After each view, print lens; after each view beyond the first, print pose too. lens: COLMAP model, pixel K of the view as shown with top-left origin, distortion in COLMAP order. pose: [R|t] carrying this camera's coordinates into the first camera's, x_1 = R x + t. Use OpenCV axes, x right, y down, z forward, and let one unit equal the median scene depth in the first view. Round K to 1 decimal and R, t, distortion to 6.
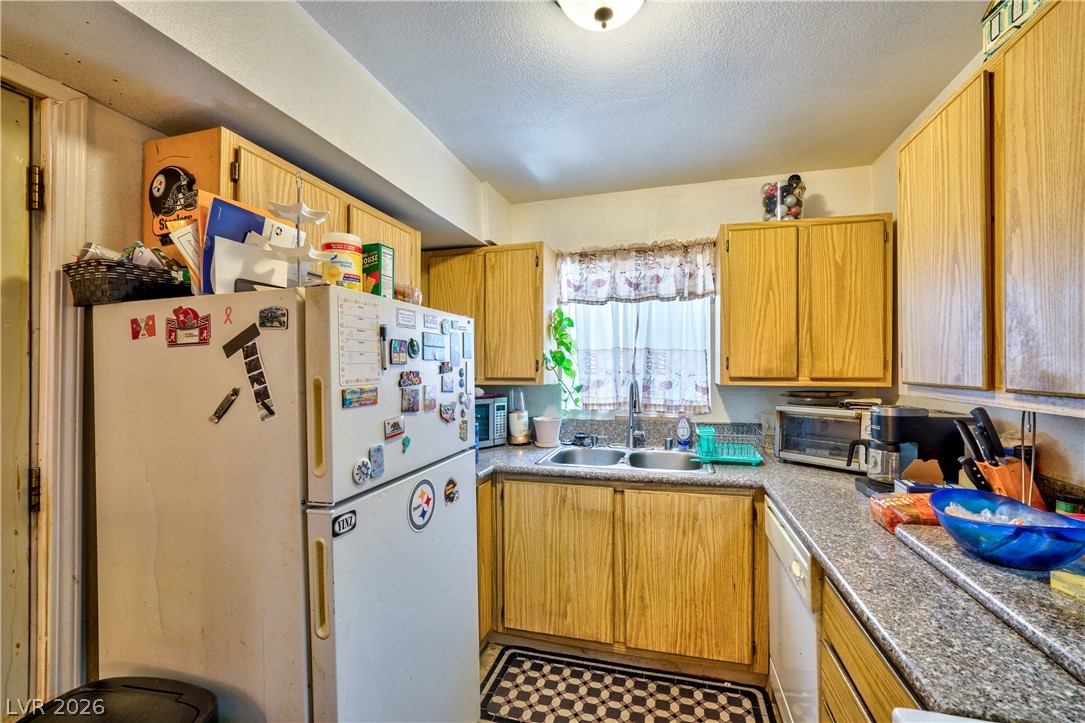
lens RADIAL K [[436.1, 0, 555.2], [0, 436.1, 366.0], [0, 0, 1]] dist [-0.028461, 0.000126]
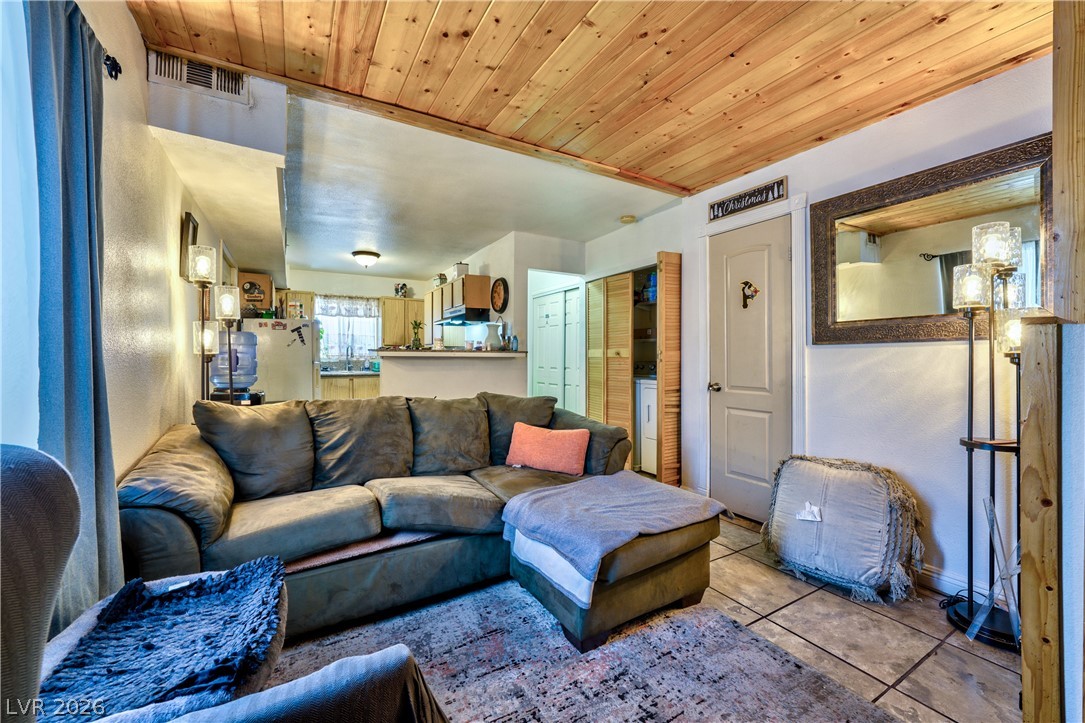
lens RADIAL K [[436.1, 0, 555.2], [0, 436.1, 366.0], [0, 0, 1]] dist [-0.028461, 0.000126]
pose [[0.685712, -0.003038, 0.727867, -0.903612], [-0.015315, 0.999710, 0.018601, 0.087059], [-0.727712, -0.023902, 0.685466, -1.796345]]
